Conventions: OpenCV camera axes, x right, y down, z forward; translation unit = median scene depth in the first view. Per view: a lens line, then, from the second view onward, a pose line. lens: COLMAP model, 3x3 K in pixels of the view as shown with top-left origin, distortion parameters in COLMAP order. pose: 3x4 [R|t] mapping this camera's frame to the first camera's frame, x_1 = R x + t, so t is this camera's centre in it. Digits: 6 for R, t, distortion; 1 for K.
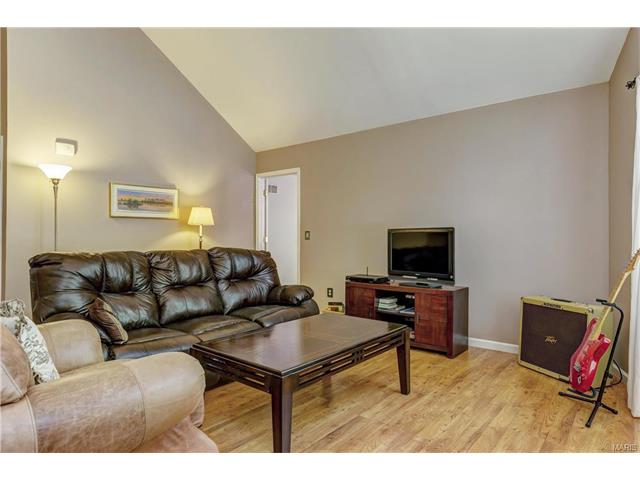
lens RADIAL K [[383.3, 0, 316.7], [0, 383.3, 237.2], [0, 0, 1]] dist [0.002157, -0.001264]
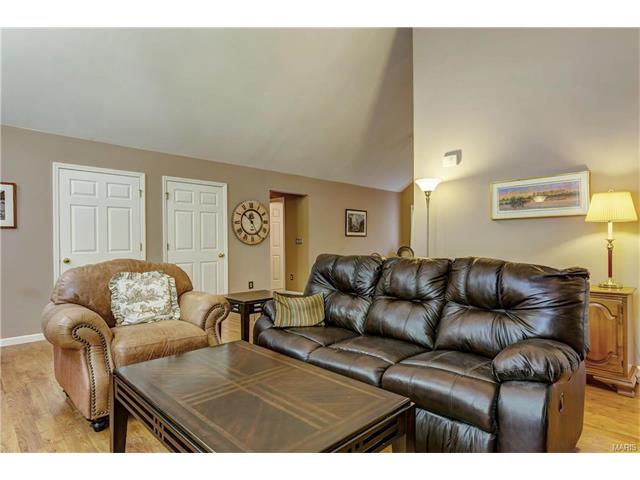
lens RADIAL K [[357.5, 0, 322.2], [0, 357.5, 242.1], [0, 0, 1]] dist [-0.002976, 0.001304]
pose [[-0.087582, -0.003717, -0.996150, 0.344072], [0.002521, 0.999989, -0.003953, 0.002550], [0.996154, -0.002858, -0.087572, 0.653120]]
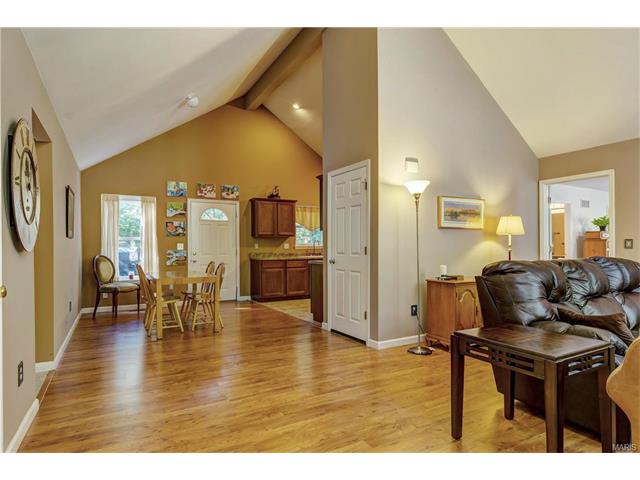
lens RADIAL K [[357.5, 0, 312.6], [0, 357.5, 251.8], [0, 0, 1]] dist [-0.002976, 0.001304]
pose [[0.934425, -0.001698, -0.356155, -0.500613], [0.005322, 0.999944, 0.009195, 0.002000], [0.356119, -0.010487, 0.934382, -0.052120]]
